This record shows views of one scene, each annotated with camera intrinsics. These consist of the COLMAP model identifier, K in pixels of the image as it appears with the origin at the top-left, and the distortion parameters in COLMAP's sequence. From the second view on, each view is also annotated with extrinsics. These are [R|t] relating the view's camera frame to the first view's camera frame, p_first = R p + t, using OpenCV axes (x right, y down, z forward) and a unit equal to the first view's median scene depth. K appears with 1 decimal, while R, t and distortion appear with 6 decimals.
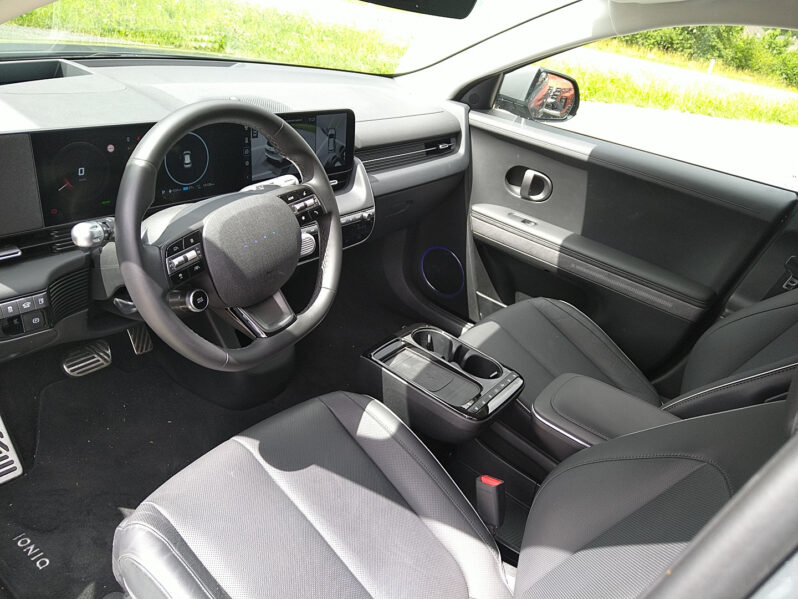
lens RADIAL K [[598.3, 0, 399.0], [0, 598.3, 299.5], [0, 0, 1]] dist [0.009967, -0.005222]
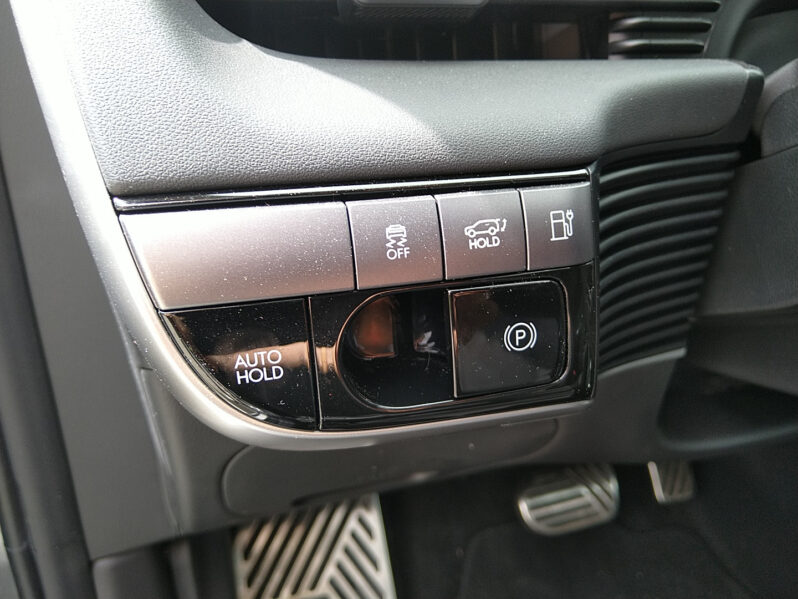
lens RADIAL K [[598.3, 0, 399.0], [0, 598.3, 299.5], [0, 0, 1]] dist [0.009967, -0.005222]
pose [[0.778766, 0.019994, -0.626996, -0.351986], [-0.134371, 0.981610, -0.135595, 0.034586], [0.612754, 0.189847, 0.767131, 0.567536]]
